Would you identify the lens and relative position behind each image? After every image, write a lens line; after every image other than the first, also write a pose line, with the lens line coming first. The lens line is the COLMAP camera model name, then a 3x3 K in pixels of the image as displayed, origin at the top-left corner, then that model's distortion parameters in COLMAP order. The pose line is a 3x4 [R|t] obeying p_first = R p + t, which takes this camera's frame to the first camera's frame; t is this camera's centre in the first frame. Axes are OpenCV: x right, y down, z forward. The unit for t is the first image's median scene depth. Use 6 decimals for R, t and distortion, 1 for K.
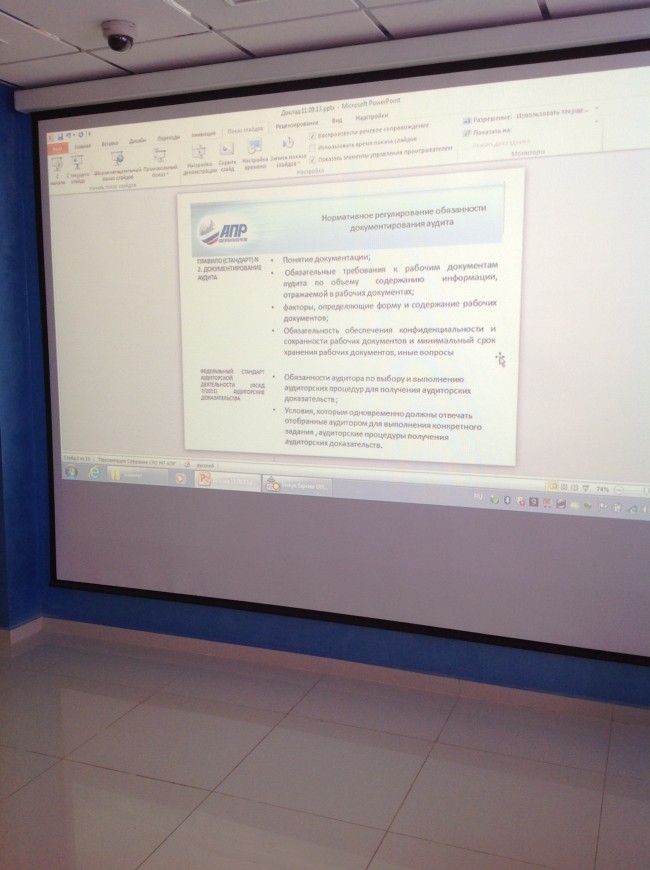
lens RADIAL K [[815.4, 0, 325.1], [0, 815.4, 437.8], [0, 0, 1]] dist [0.009928, 0.000000]
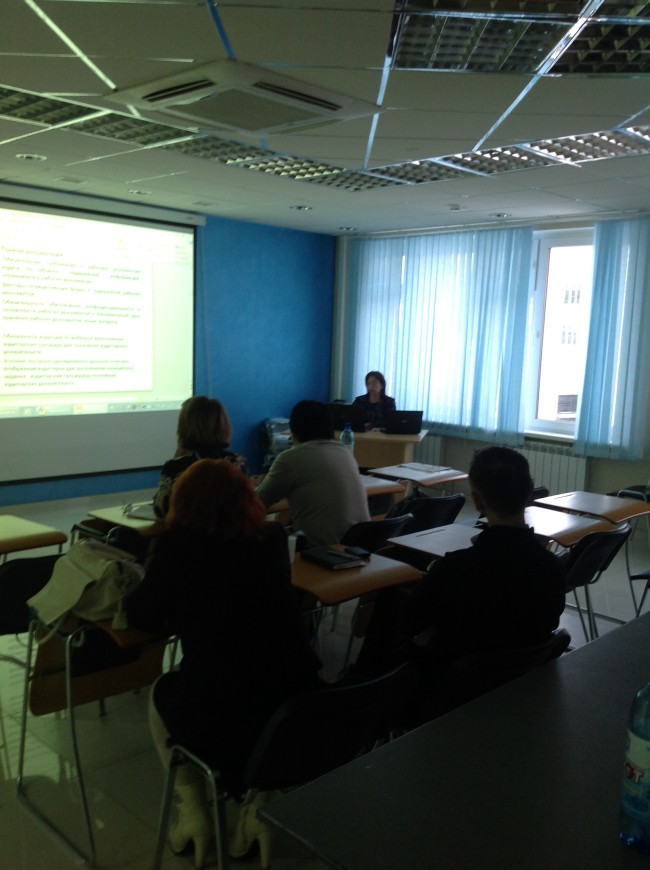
lens RADIAL K [[815.4, 0, 324.4], [0, 815.4, 435.0], [0, 0, 1]] dist [0.009928, 0.000000]
pose [[0.375939, -0.096566, 0.921599, -1.165041], [0.065662, 0.994831, 0.077454, 0.019105], [-0.924315, 0.031396, 0.380337, 0.007071]]
